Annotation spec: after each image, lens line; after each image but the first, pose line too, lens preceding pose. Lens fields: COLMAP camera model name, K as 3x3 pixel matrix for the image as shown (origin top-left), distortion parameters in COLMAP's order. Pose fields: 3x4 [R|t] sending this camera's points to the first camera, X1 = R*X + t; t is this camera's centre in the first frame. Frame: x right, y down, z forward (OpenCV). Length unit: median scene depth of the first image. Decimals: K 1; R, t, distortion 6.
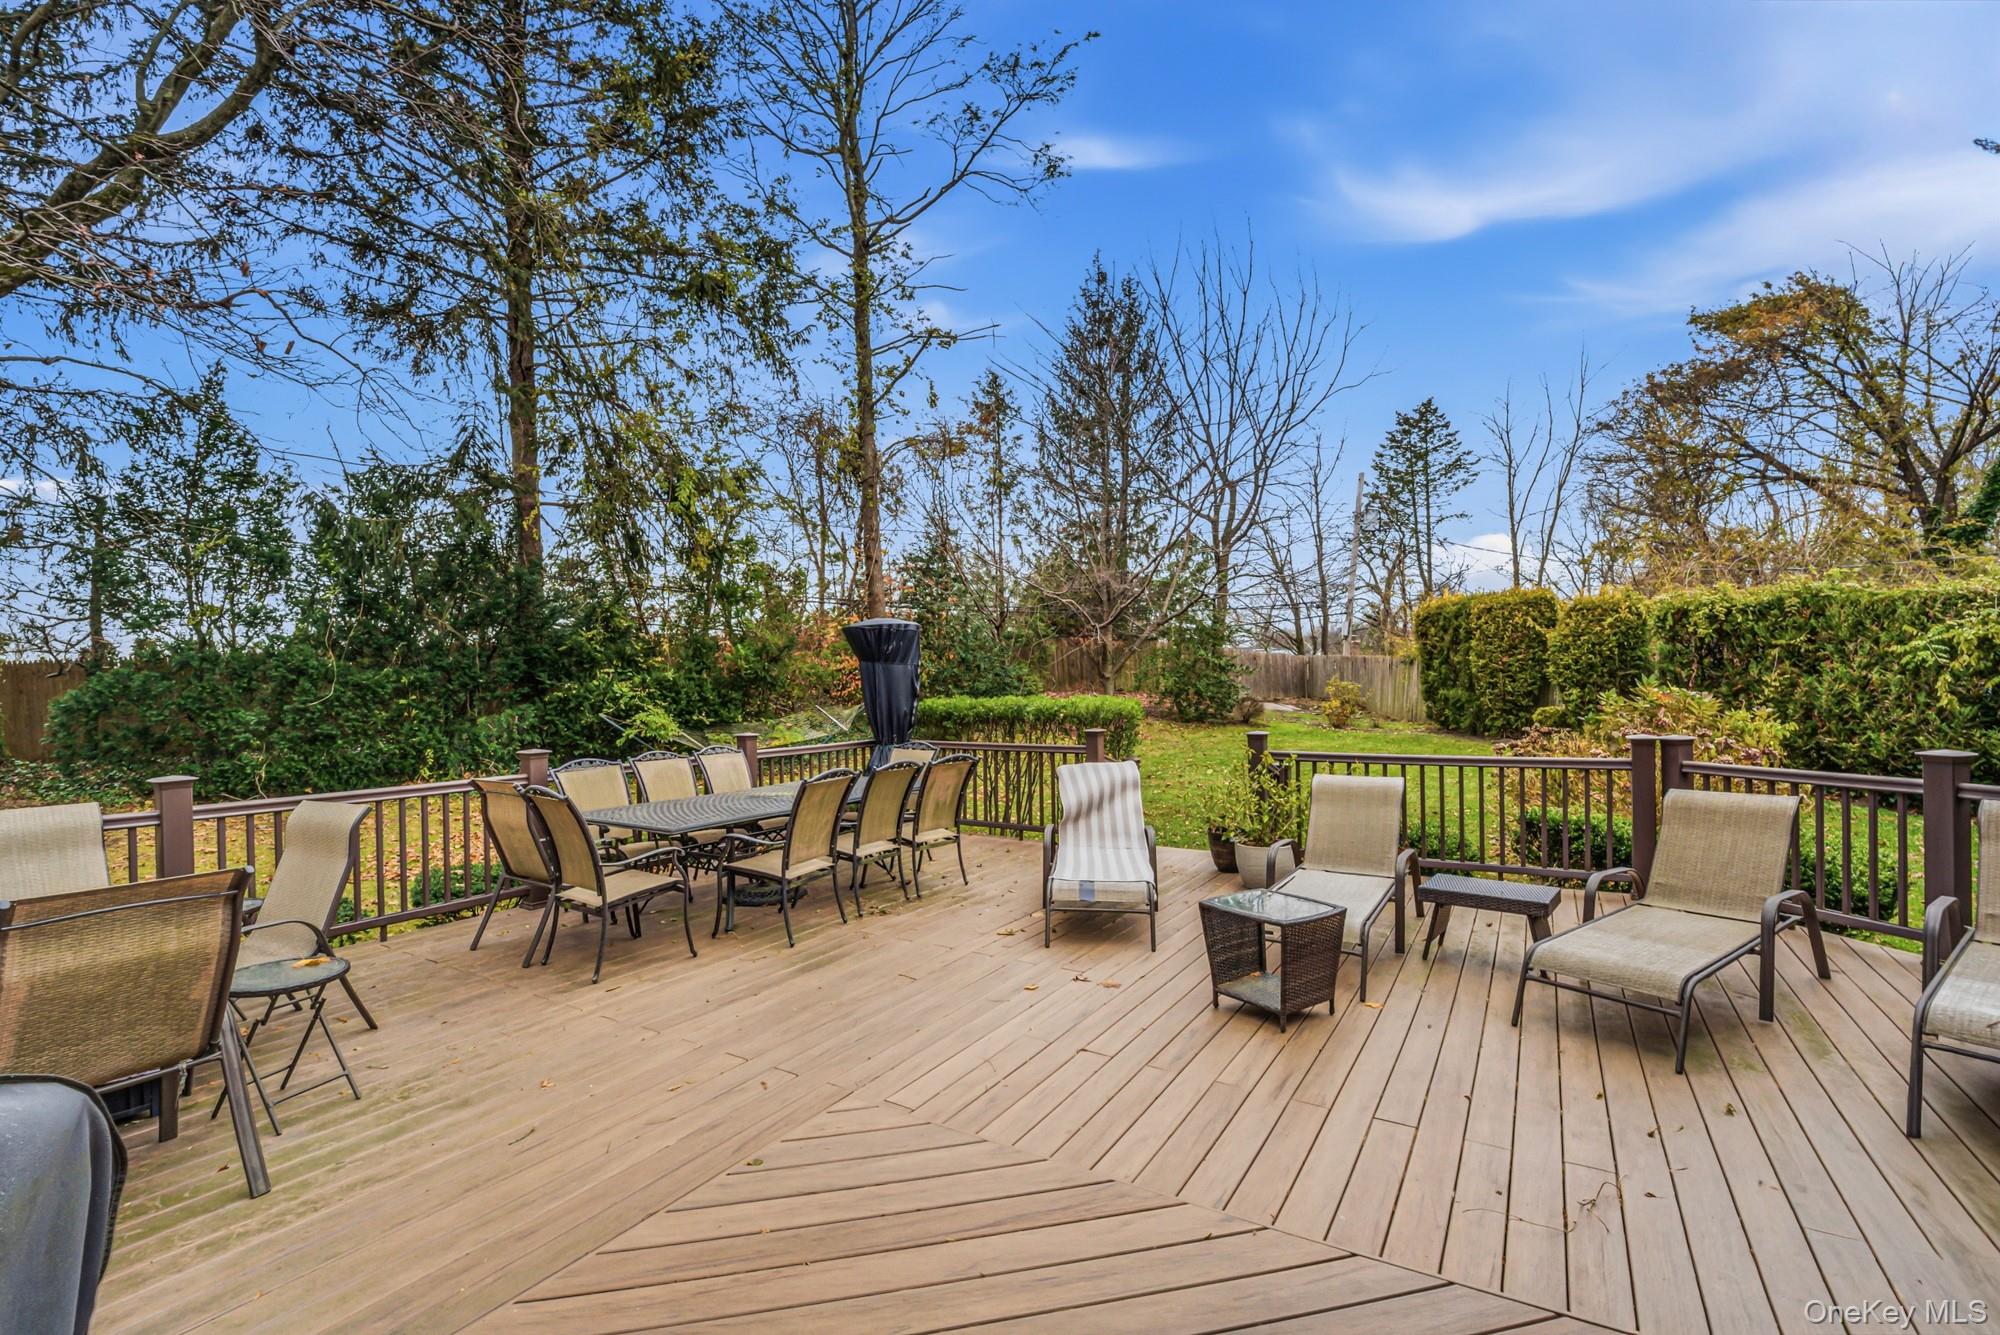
lens RADIAL K [[877.8, 0, 1001.7], [0, 877.8, 691.1], [0, 0, 1]] dist [-0.000373, -0.000093]
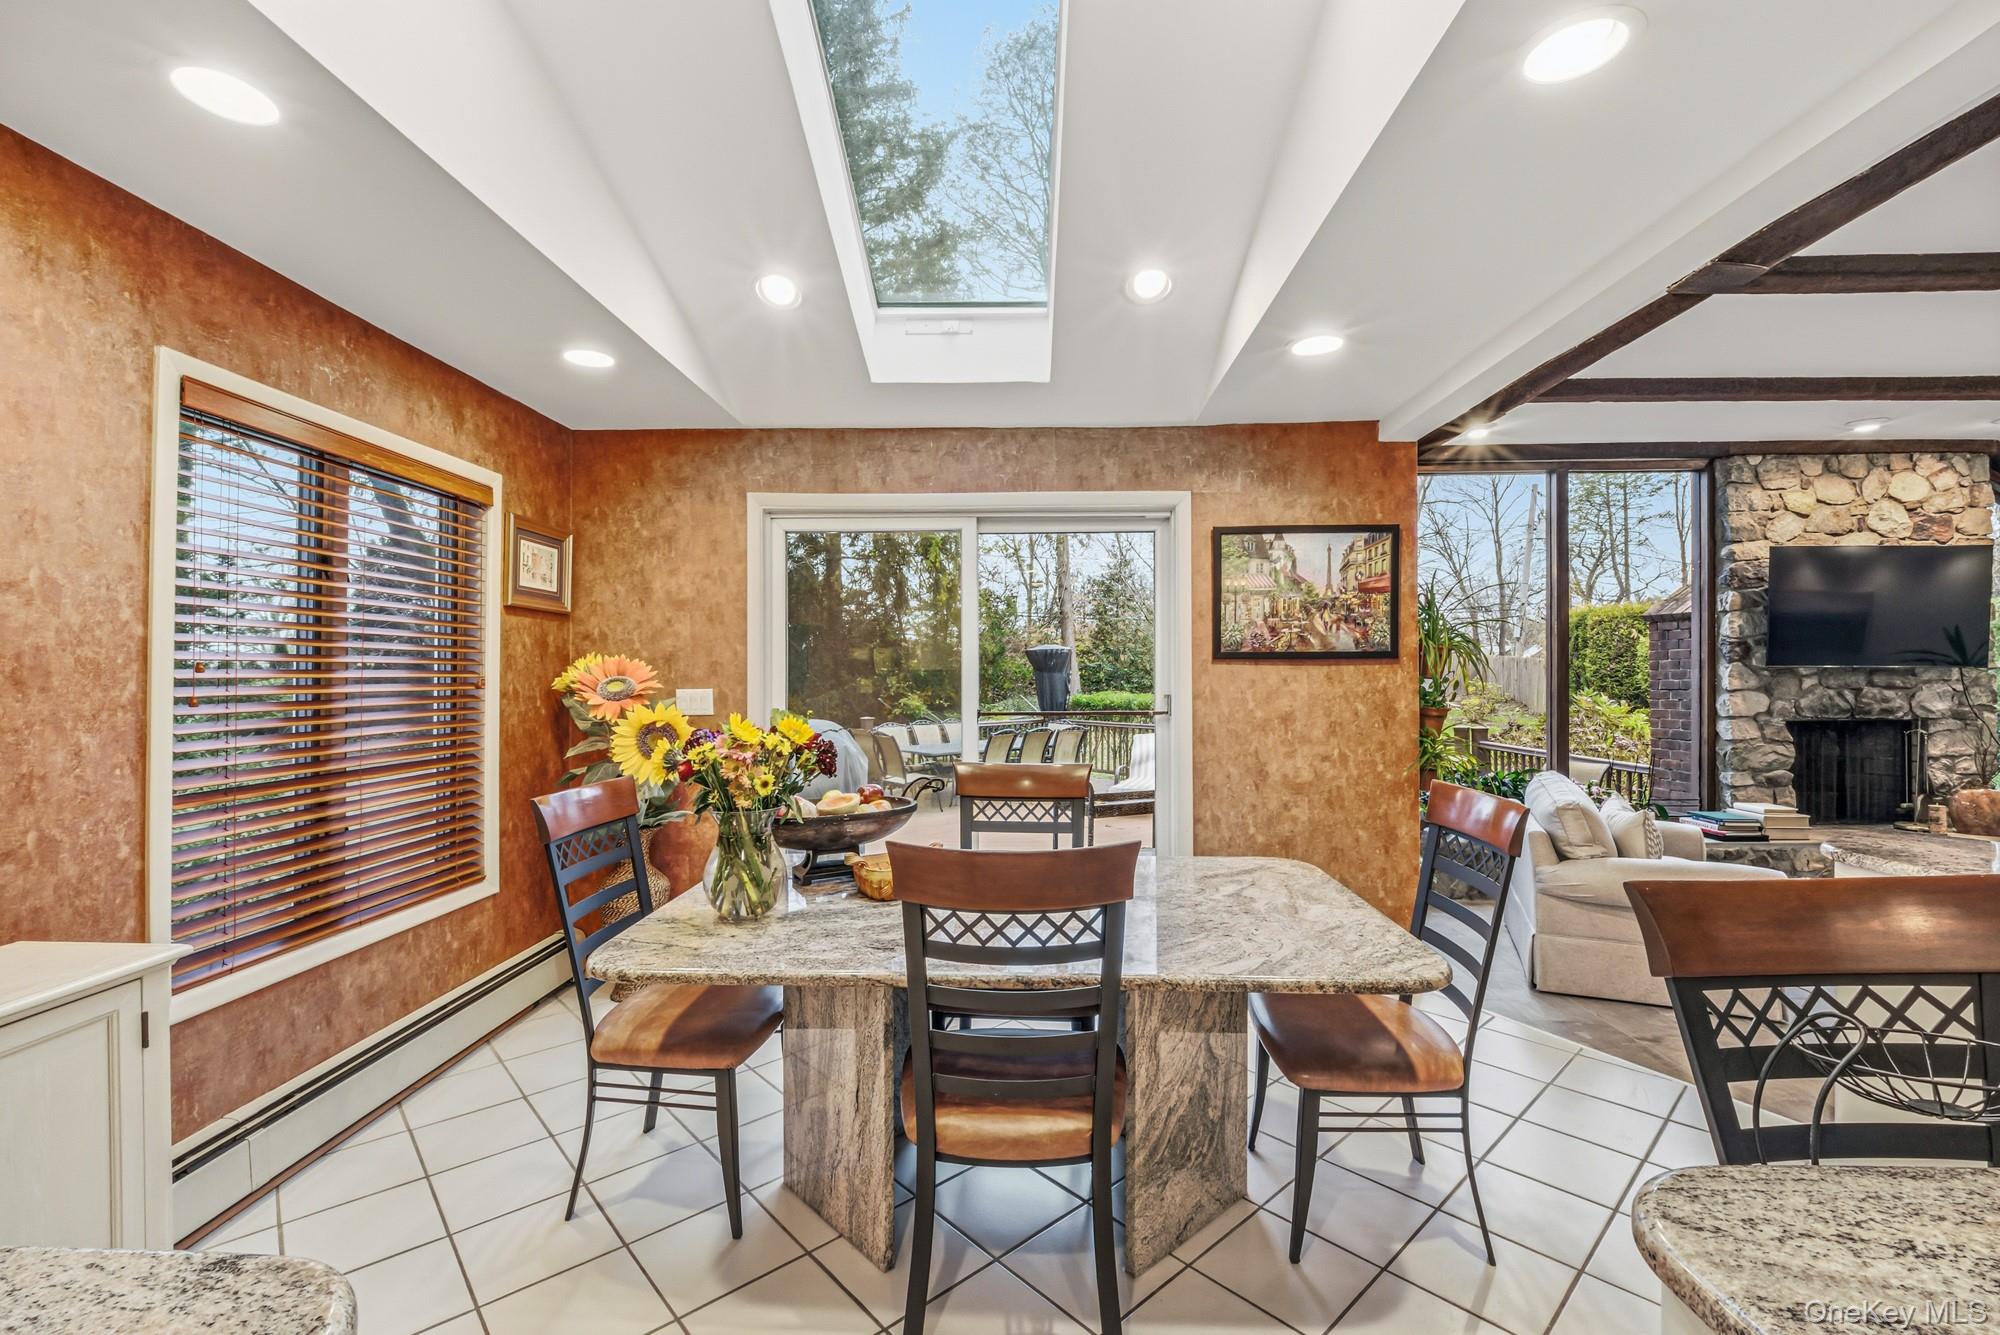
lens RADIAL K [[852.5, 0, 1000.0], [0, 852.5, 667.5], [0, 0, 1]] dist [-0.010776, -0.000051]
pose [[0.967189, 0.011566, -0.253794, 0.082282], [-0.014741, 0.999835, -0.010615, -0.010200], [0.253630, 0.014008, 0.967200, -0.256616]]
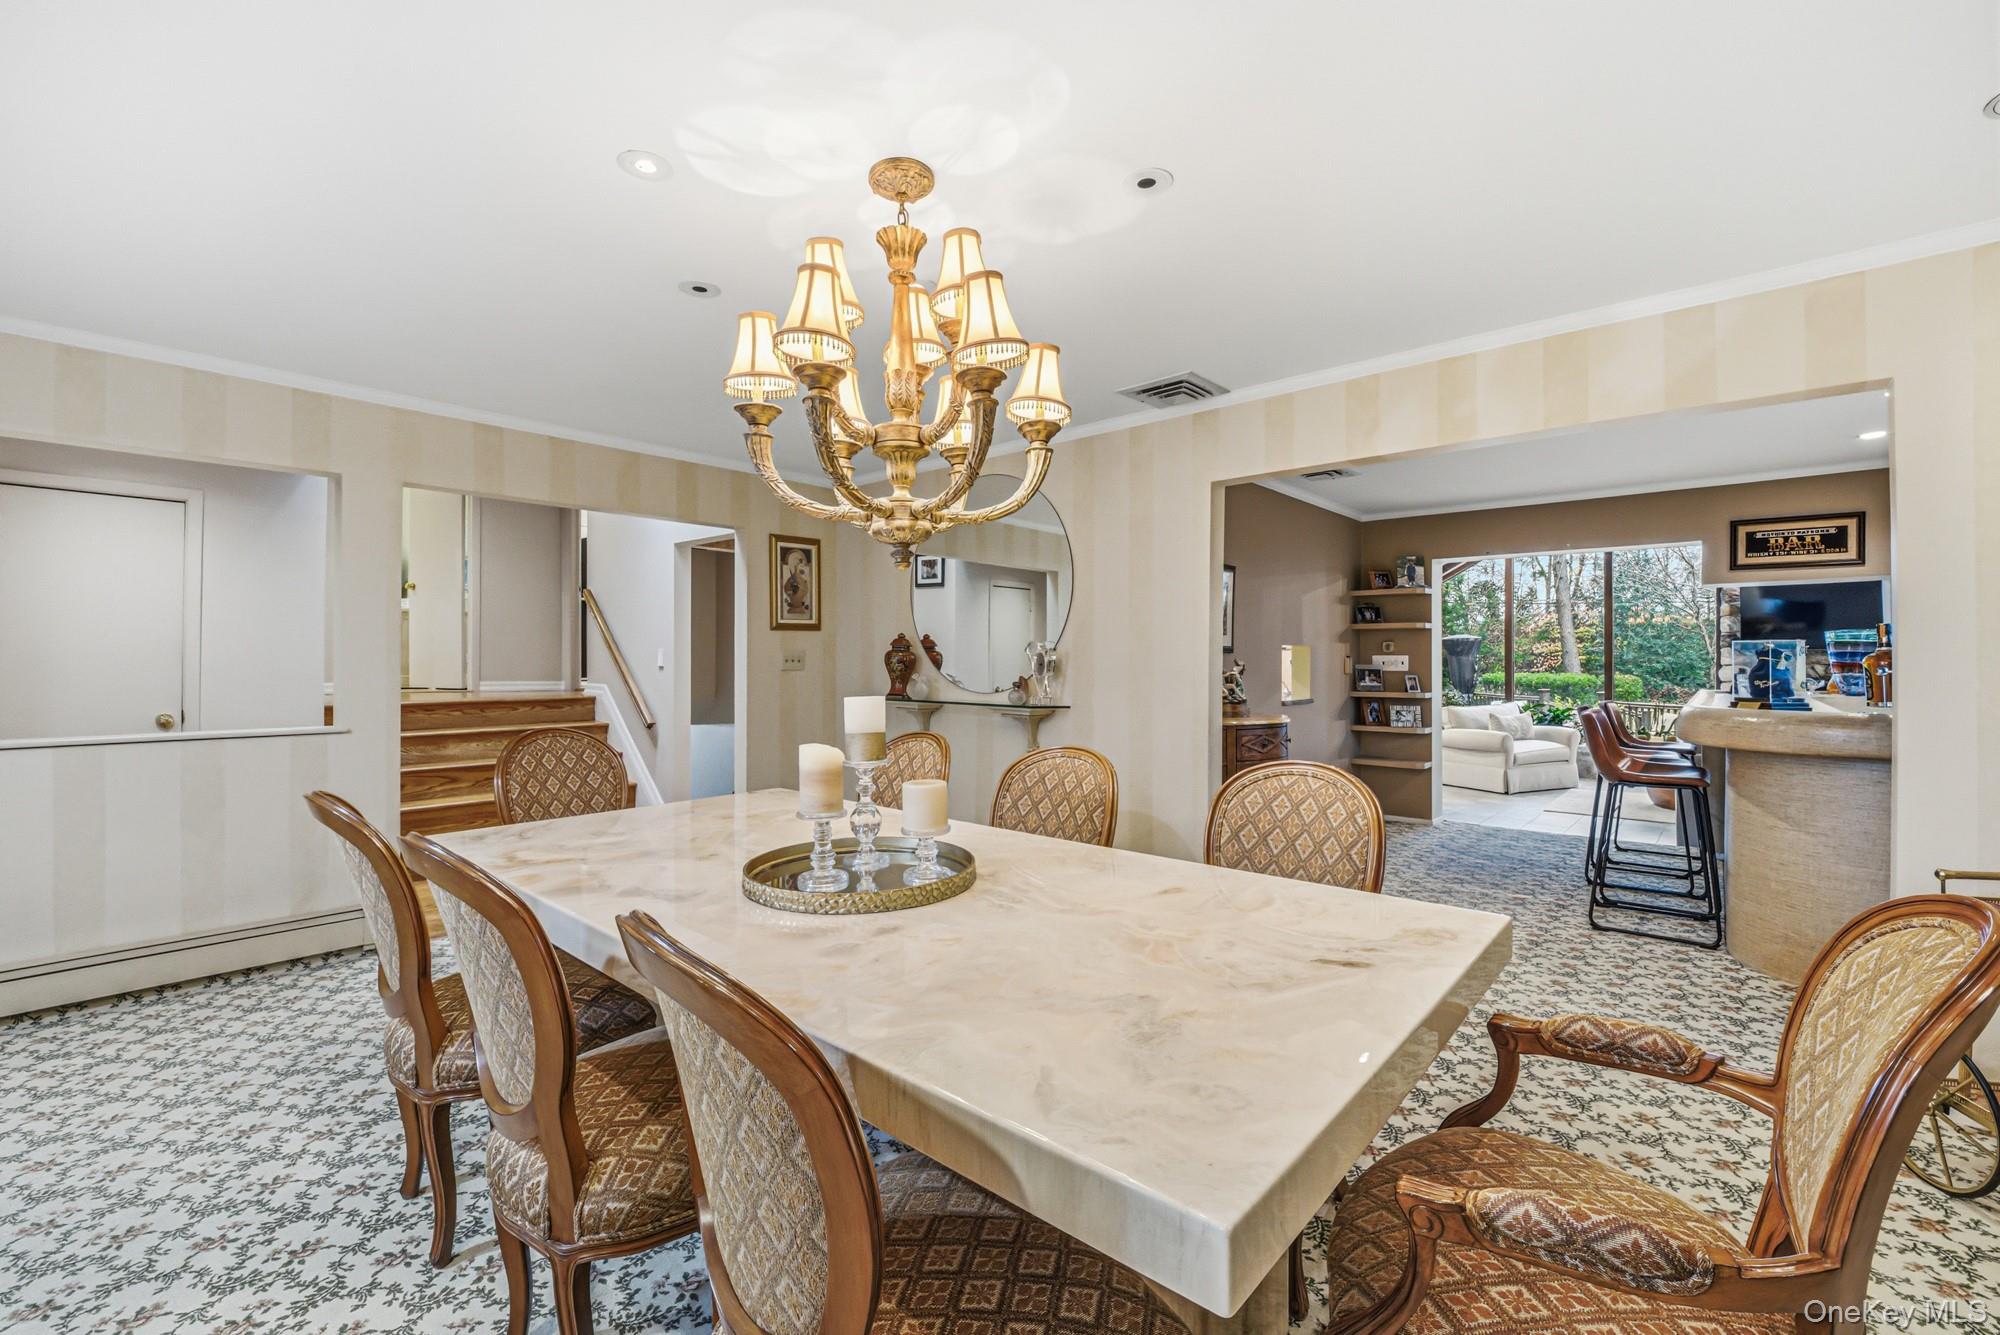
lens RADIAL K [[834.3, 0, 999.0], [0, 834.3, 662.8], [0, 0, 1]] dist [-0.001083, -0.000375]
pose [[0.596906, 0.016717, -0.802137, 0.386955], [-0.014767, 0.999842, 0.009849, -0.008795], [0.802175, 0.005966, 0.597059, -0.514424]]
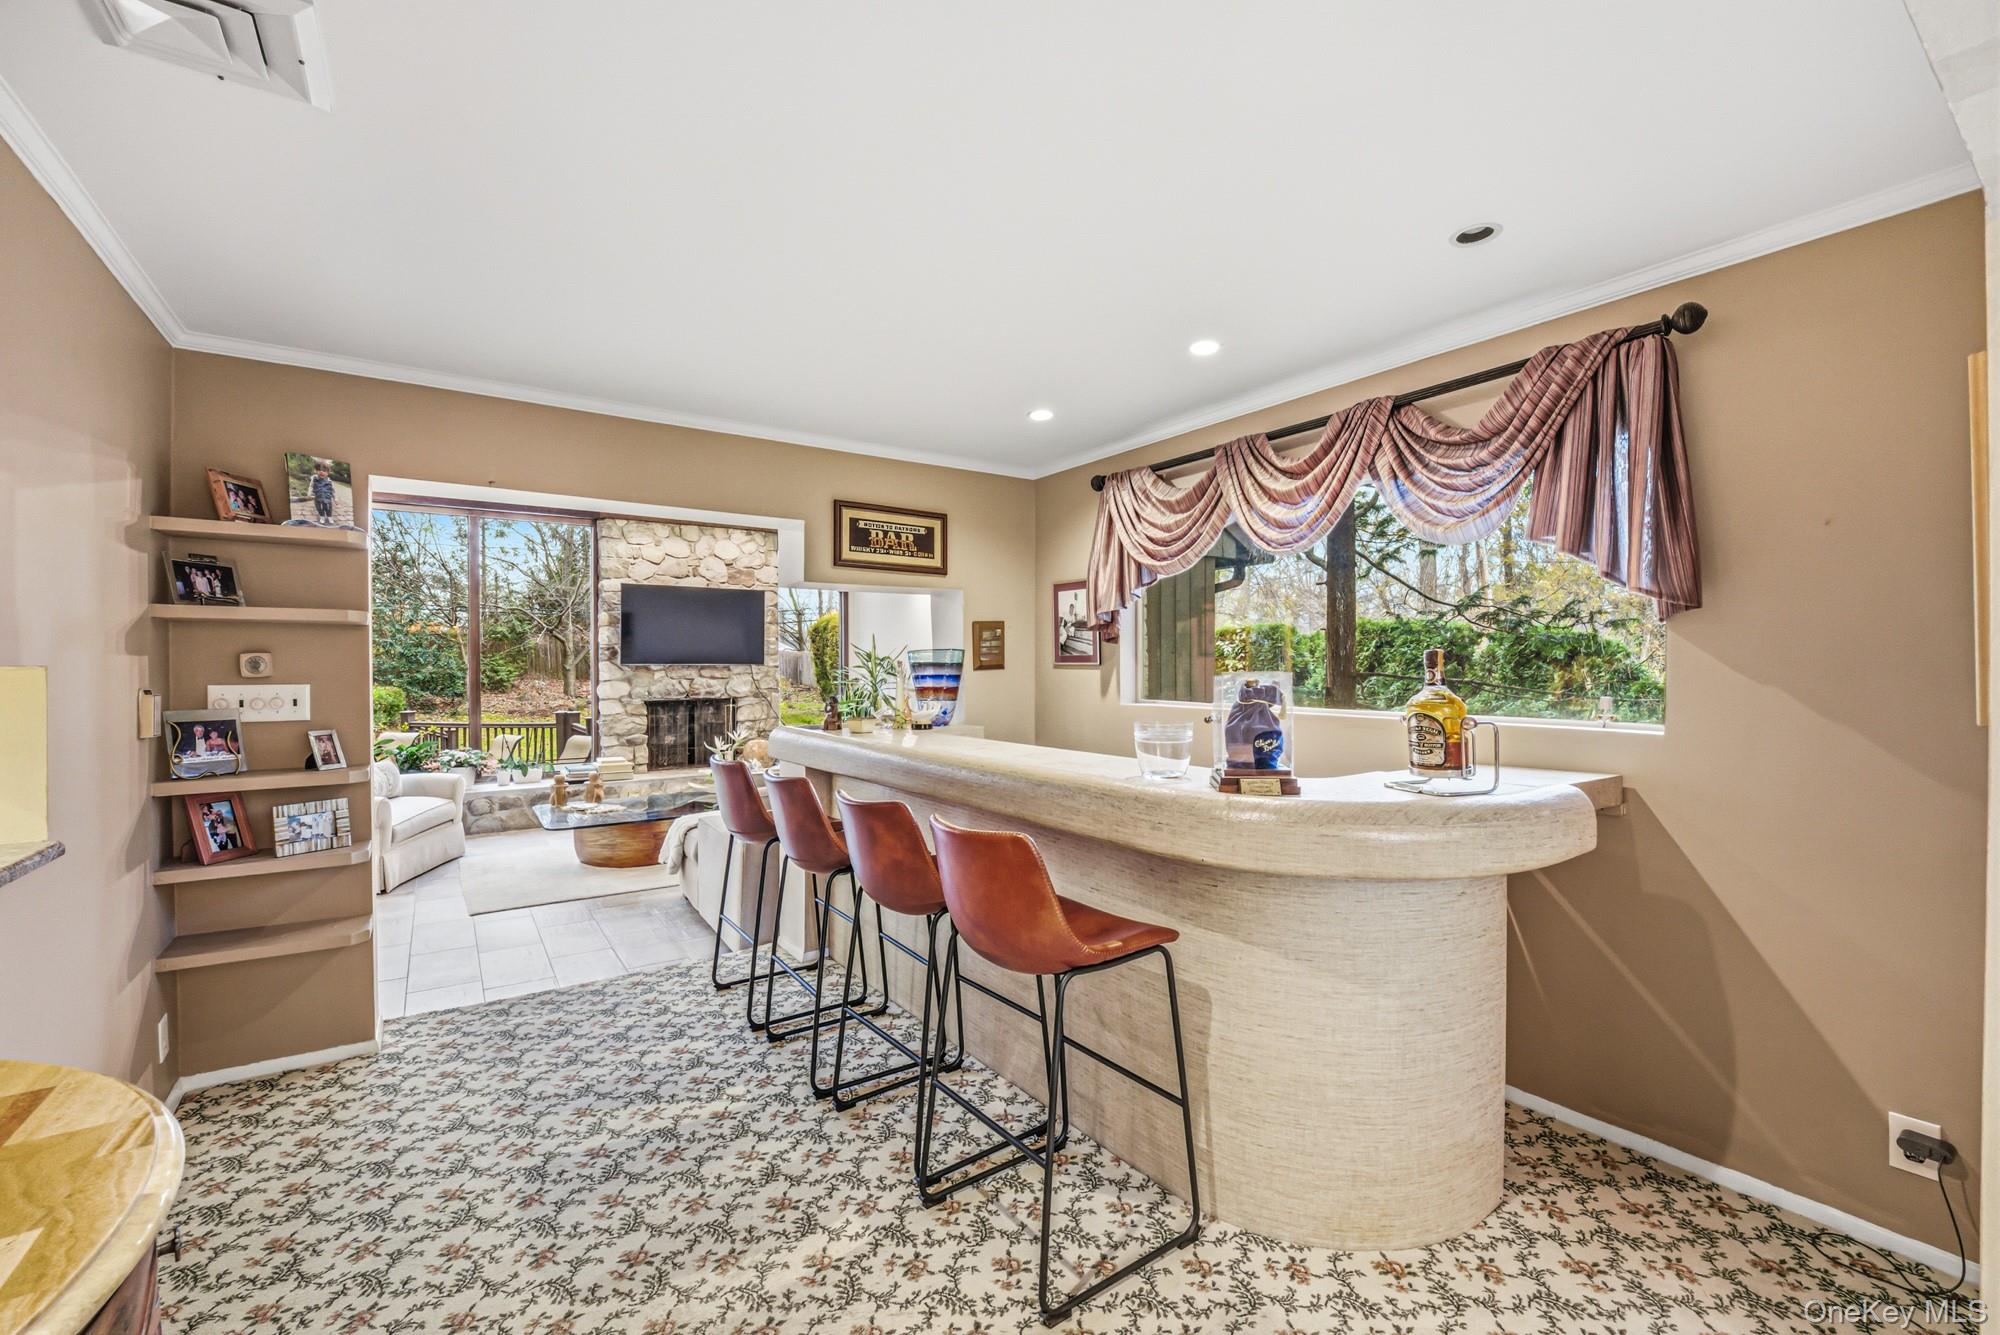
lens RADIAL K [[834.3, 0, 999.0], [0, 834.3, 662.8], [0, 0, 1]] dist [-0.001083, -0.000375]
pose [[0.923465, 0.013940, 0.383429, 0.276967], [-0.008499, 0.999838, -0.015882, -0.013141], [-0.383589, 0.011407, 0.923434, -0.371383]]
